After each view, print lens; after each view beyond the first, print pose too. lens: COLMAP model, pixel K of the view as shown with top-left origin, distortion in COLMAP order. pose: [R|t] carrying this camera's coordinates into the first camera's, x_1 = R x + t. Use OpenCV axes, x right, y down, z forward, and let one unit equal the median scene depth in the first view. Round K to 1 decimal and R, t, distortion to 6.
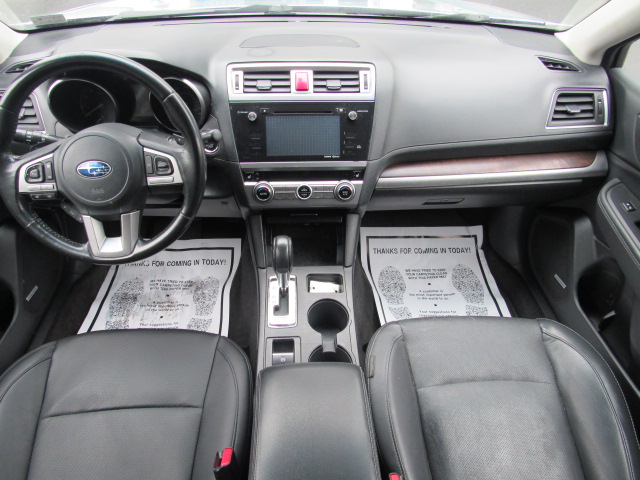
lens RADIAL K [[458.2, 0, 317.7], [0, 458.2, 237.4], [0, 0, 1]] dist [-0.036527, 0.028871]
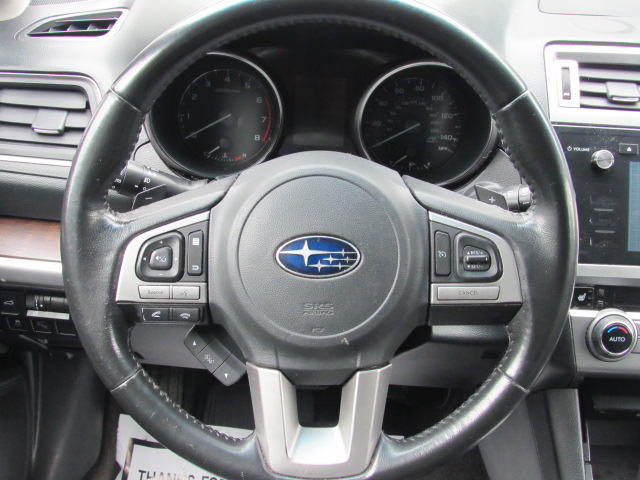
lens RADIAL K [[943.8, 0, 335.1], [0, 943.8, 243.4], [0, 0, 1]] dist [-0.102516, 0.000000]
pose [[0.998127, 0.057242, -0.021586, -0.367578], [-0.060353, 0.979060, -0.194420, 0.000710], [0.010005, 0.195358, 0.980681, 0.140893]]
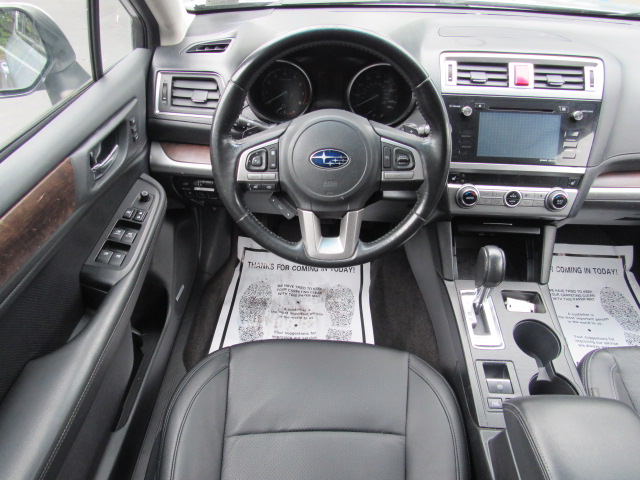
lens RADIAL K [[458.2, 0, 323.3], [0, 458.2, 239.9], [0, 0, 1]] dist [-0.036527, 0.028871]
pose [[0.997516, 0.054814, -0.044239, -0.365027], [-0.055476, 0.998363, -0.013884, 0.014913], [0.043406, 0.016304, 0.998924, 0.097130]]
